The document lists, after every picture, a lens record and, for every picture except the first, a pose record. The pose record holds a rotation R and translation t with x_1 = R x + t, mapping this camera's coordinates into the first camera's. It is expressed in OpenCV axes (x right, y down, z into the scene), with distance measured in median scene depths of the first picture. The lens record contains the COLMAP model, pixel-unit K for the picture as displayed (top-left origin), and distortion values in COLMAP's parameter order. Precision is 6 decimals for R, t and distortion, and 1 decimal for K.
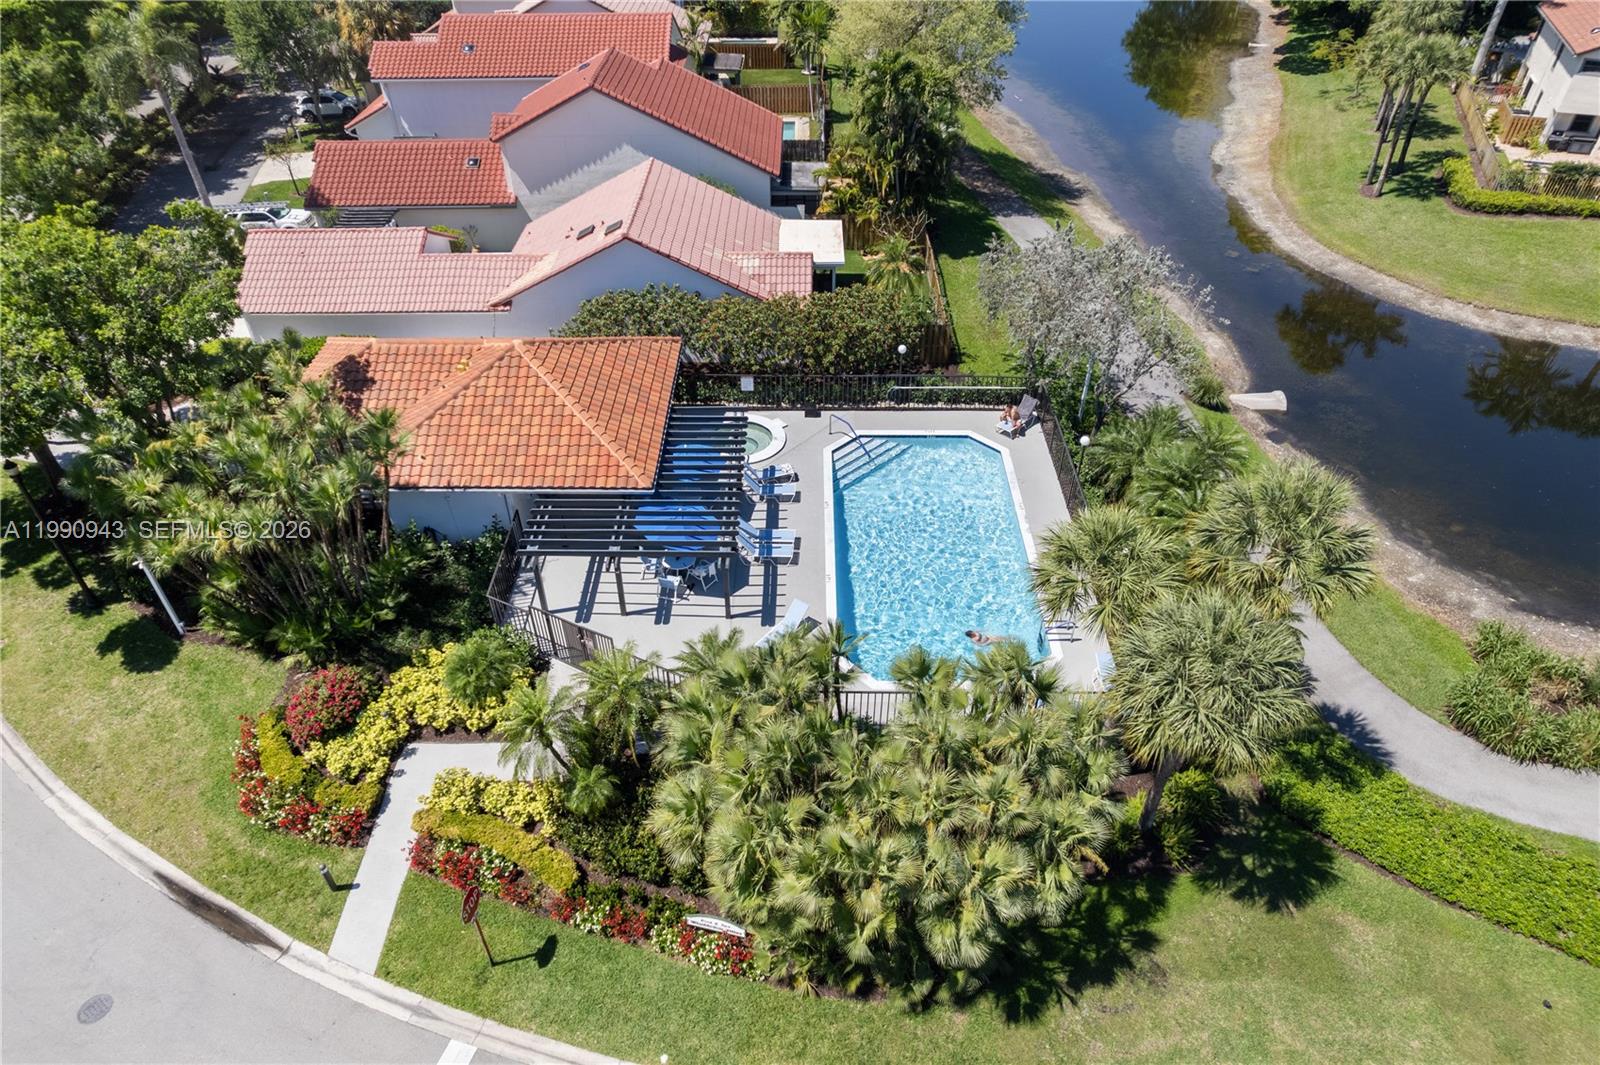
lens RADIAL K [[1021.6, 0, 802.6], [0, 1021.6, 541.3], [0, 0, 1]] dist [-0.077386, 0.072904]
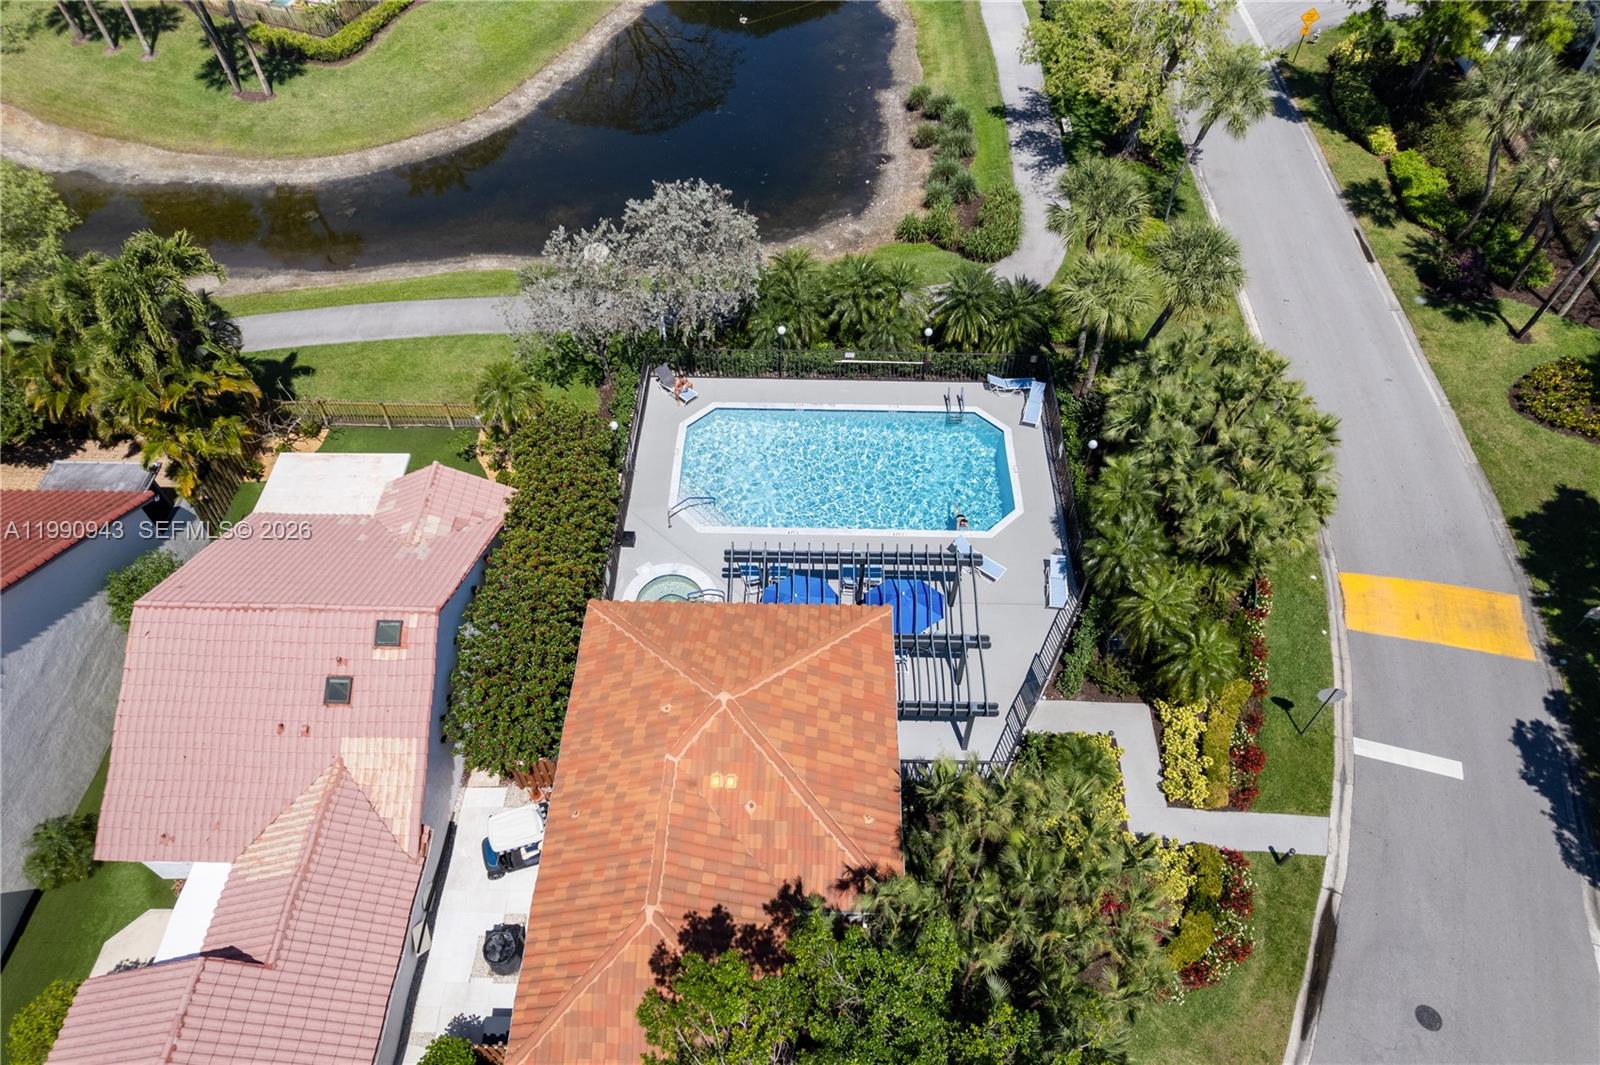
lens RADIAL K [[1021.6, 0, 802.6], [0, 1021.6, 541.3], [0, 0, 1]] dist [-0.077386, 0.072904]
pose [[0.017144, -0.777770, 0.628316, -0.785060], [0.633534, 0.494611, 0.594975, -0.793377], [-0.773525, 0.387859, 0.501223, 0.568007]]
